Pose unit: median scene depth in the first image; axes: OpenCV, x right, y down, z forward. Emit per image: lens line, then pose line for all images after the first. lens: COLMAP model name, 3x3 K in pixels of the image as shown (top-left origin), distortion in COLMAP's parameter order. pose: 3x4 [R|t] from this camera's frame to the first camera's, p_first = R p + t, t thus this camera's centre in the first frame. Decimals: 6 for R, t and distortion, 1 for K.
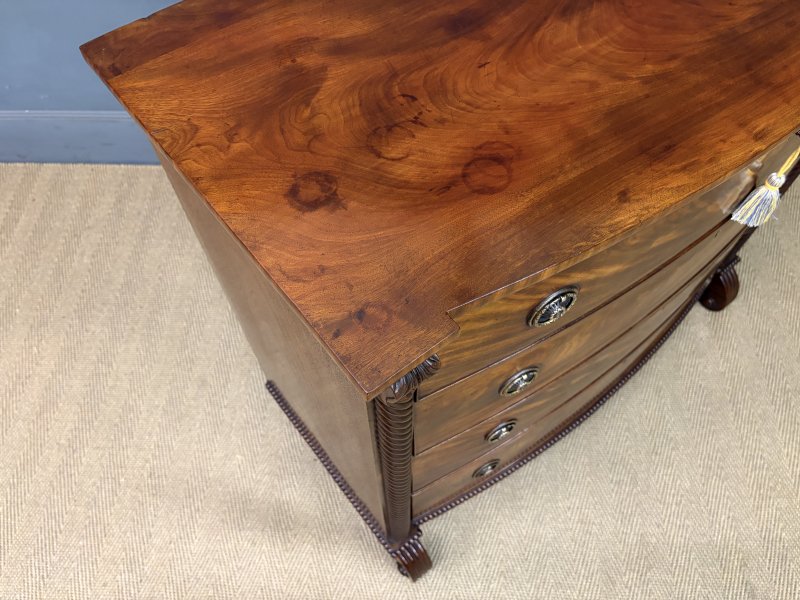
lens RADIAL K [[611.5, 0, 394.4], [0, 611.5, 302.6], [0, 0, 1]] dist [0.039273, -0.060307]
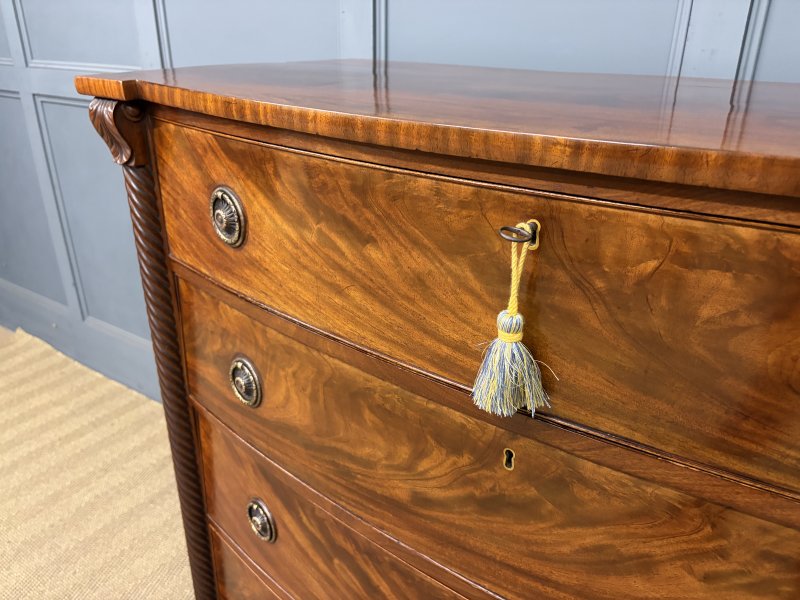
lens RADIAL K [[611.5, 0, 396.5], [0, 611.5, 301.4], [0, 0, 1]] dist [0.039273, -0.060307]
pose [[0.845150, 0.239653, -0.477796, 0.218952], [-0.473858, 0.749533, -0.462233, -0.081423], [0.247348, 0.617063, 0.747029, 0.293101]]
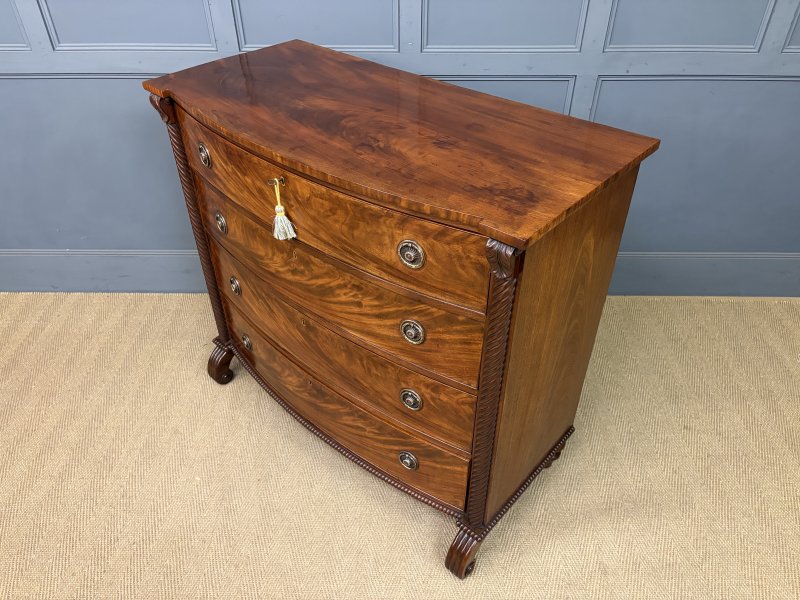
lens RADIAL K [[611.5, 0, 404.5], [0, 611.5, 306.2], [0, 0, 1]] dist [0.039273, -0.060307]
pose [[0.999436, -0.001968, 0.033509, 0.105222], [0.014033, 0.931351, -0.363852, 0.320210], [-0.030493, 0.364117, 0.930854, -0.253141]]
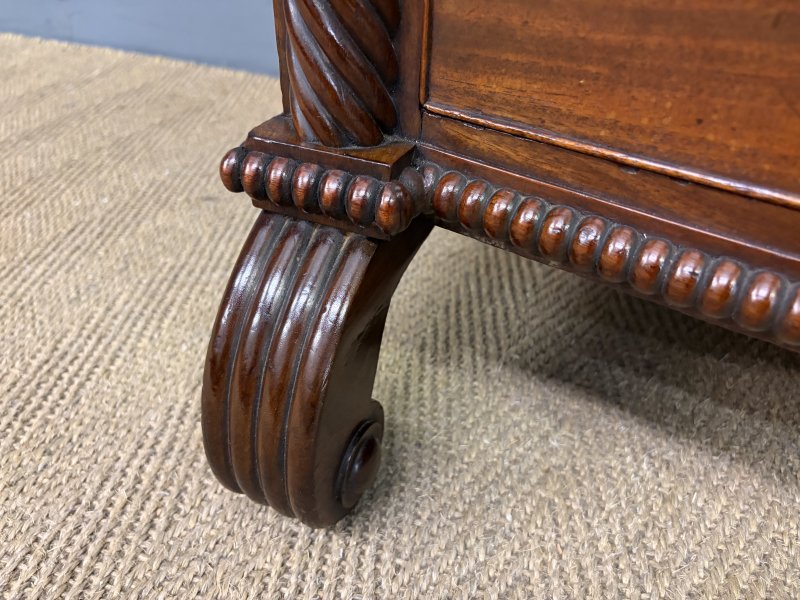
lens RADIAL K [[633.6, 0, 399.5], [0, 633.6, 300.2], [0, 0, 1]] dist [-0.001008, -0.007214]
pose [[0.929830, 0.248843, -0.271095, -0.088711], [-0.336979, 0.871784, -0.355581, 0.033998], [0.147853, 0.421983, 0.894466, 0.776506]]
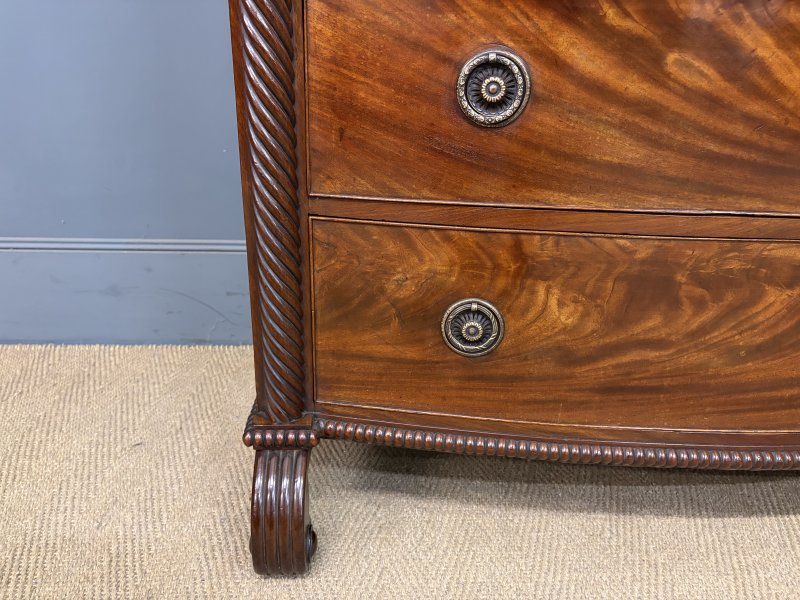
lens RADIAL K [[611.5, 0, 396.0], [0, 611.5, 301.4], [0, 0, 1]] dist [0.039273, -0.060307]
pose [[0.996138, 0.008150, 0.087422, -0.113573], [0.047231, 0.789607, -0.611792, 0.133107], [-0.074015, 0.613558, 0.786173, 0.543525]]
